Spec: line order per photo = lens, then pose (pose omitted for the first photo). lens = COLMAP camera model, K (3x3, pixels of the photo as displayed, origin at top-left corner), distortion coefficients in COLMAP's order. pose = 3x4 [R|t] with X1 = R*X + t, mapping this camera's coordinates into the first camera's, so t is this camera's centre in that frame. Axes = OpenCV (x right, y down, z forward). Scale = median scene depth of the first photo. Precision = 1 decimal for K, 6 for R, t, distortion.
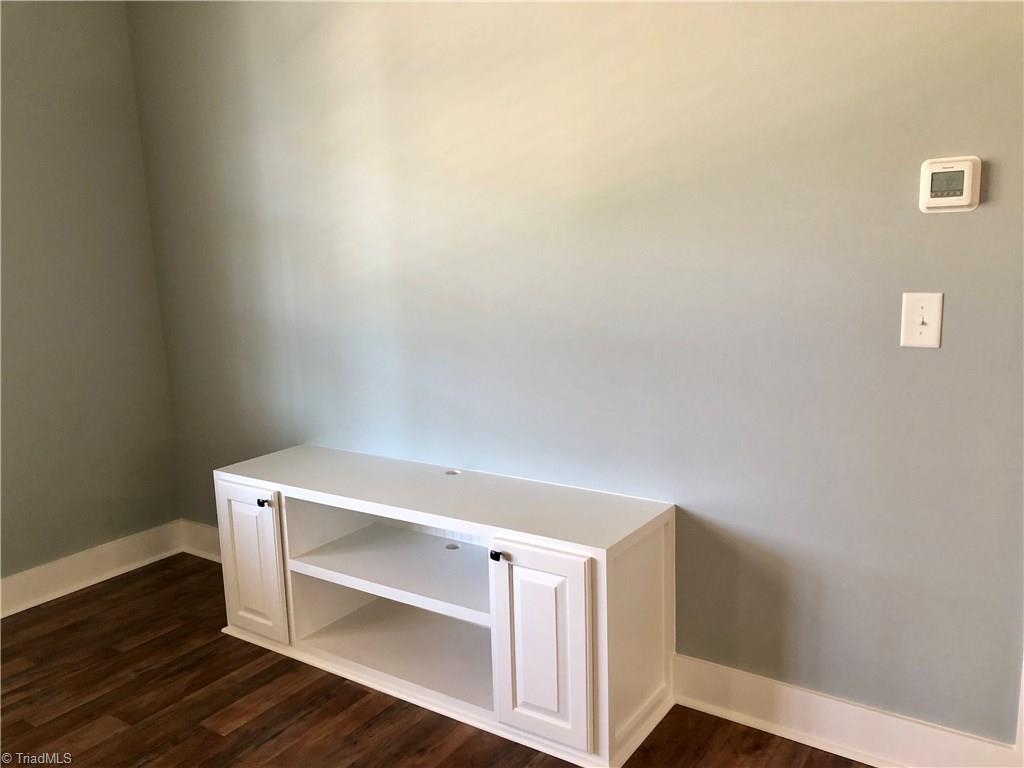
lens RADIAL K [[829.8, 0, 512.0], [0, 829.8, 384.0], [0, 0, 1]] dist [0.030709, -0.003804]
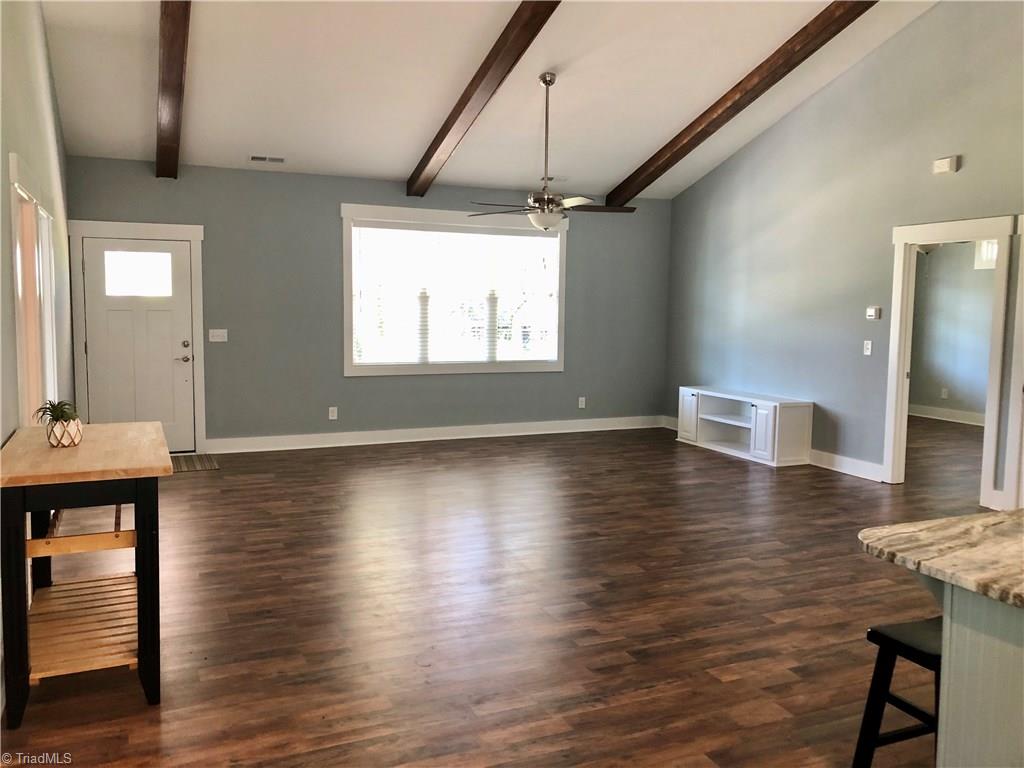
lens RADIAL K [[808.0, 0, 512.0], [0, 808.0, 384.0], [0, 0, 1]] dist [-0.001841, -0.000531]
pose [[0.852466, 0.098755, -0.513370, 0.833538], [-0.137000, 0.989877, -0.037074, 0.364298], [0.504512, 0.101936, 0.857366, -2.421474]]
